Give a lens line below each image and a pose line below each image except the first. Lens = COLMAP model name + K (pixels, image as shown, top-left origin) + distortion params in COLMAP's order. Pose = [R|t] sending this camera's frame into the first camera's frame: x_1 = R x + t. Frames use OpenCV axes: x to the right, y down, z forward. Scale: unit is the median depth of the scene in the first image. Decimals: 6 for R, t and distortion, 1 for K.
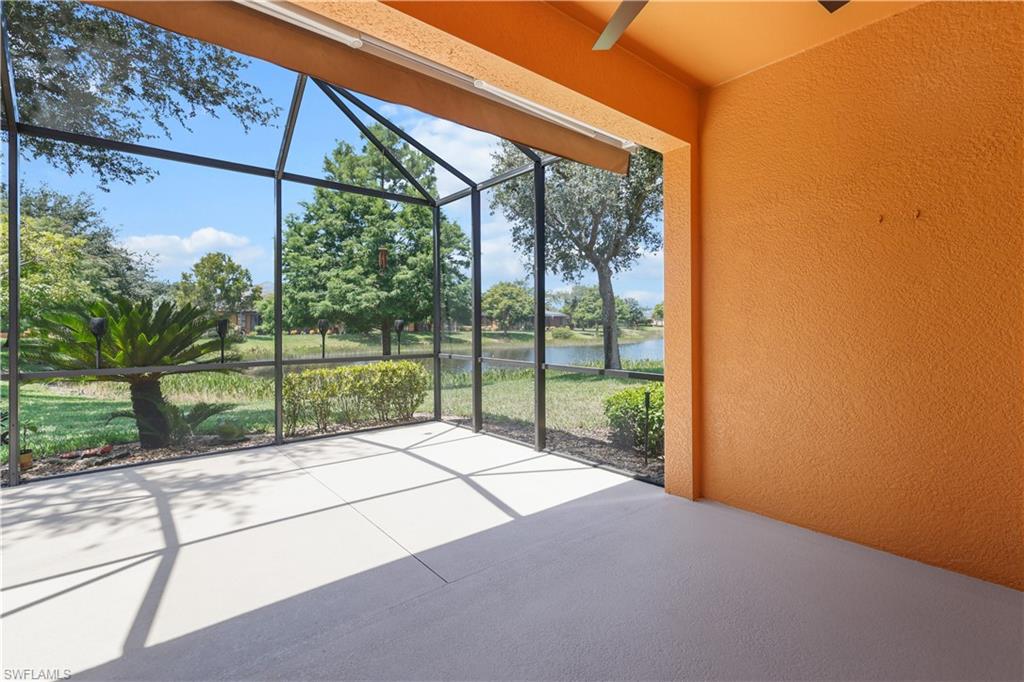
lens RADIAL K [[468.6, 0, 515.8], [0, 468.6, 323.3], [0, 0, 1]] dist [-0.000053, 0.000197]
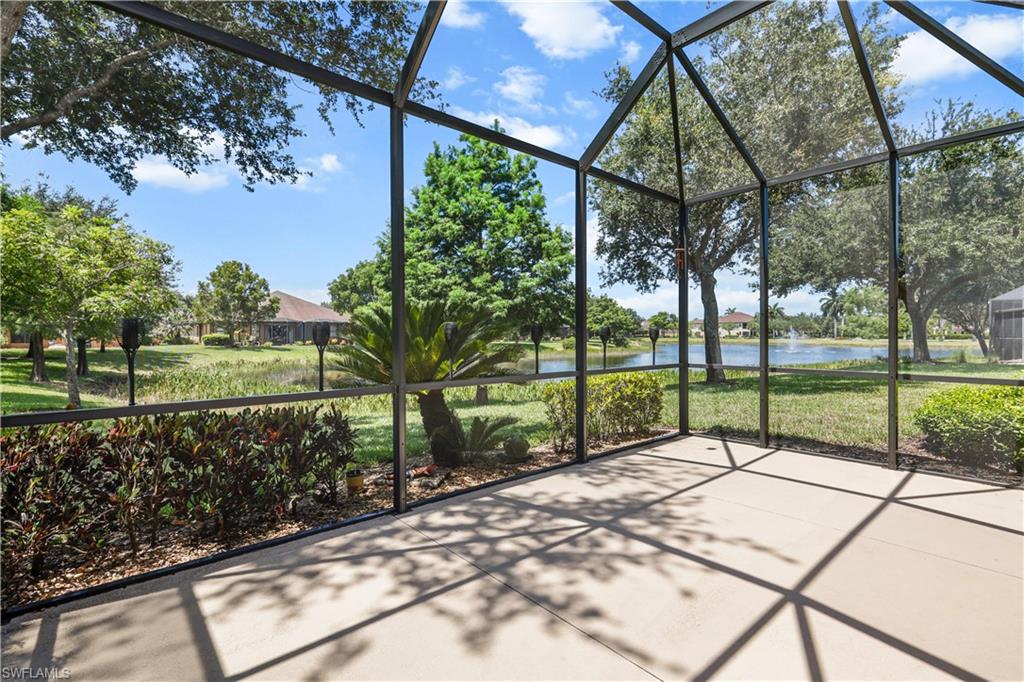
lens RADIAL K [[463.2, 0, 512.0], [0, 463.2, 341.0], [0, 0, 1]] dist [0.003457, 0.000416]
pose [[0.999877, 0.001422, 0.015593, -0.746071], [-0.001649, 0.999893, 0.014507, 0.010004], [-0.015570, -0.014531, 0.999773, 0.114667]]
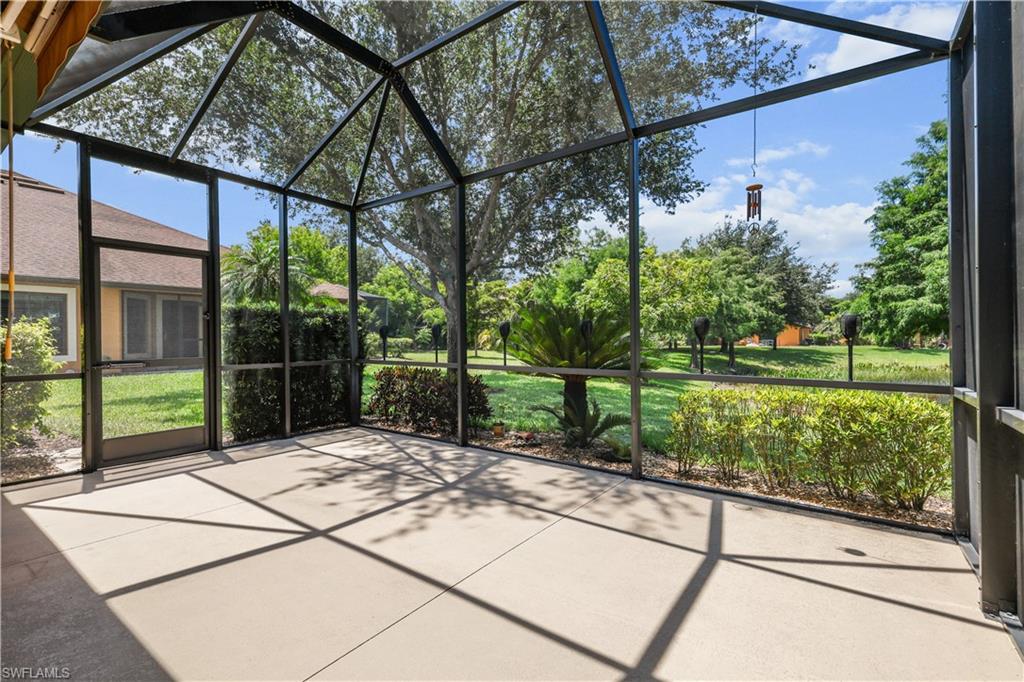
lens RADIAL K [[463.2, 0, 512.0], [0, 463.2, 341.0], [0, 0, 1]] dist [0.003457, 0.000416]
pose [[0.256469, 0.014813, -0.966439, 0.228992], [-0.001670, 0.999888, 0.014883, 0.019772], [0.966551, -0.002203, 0.256465, 0.693866]]
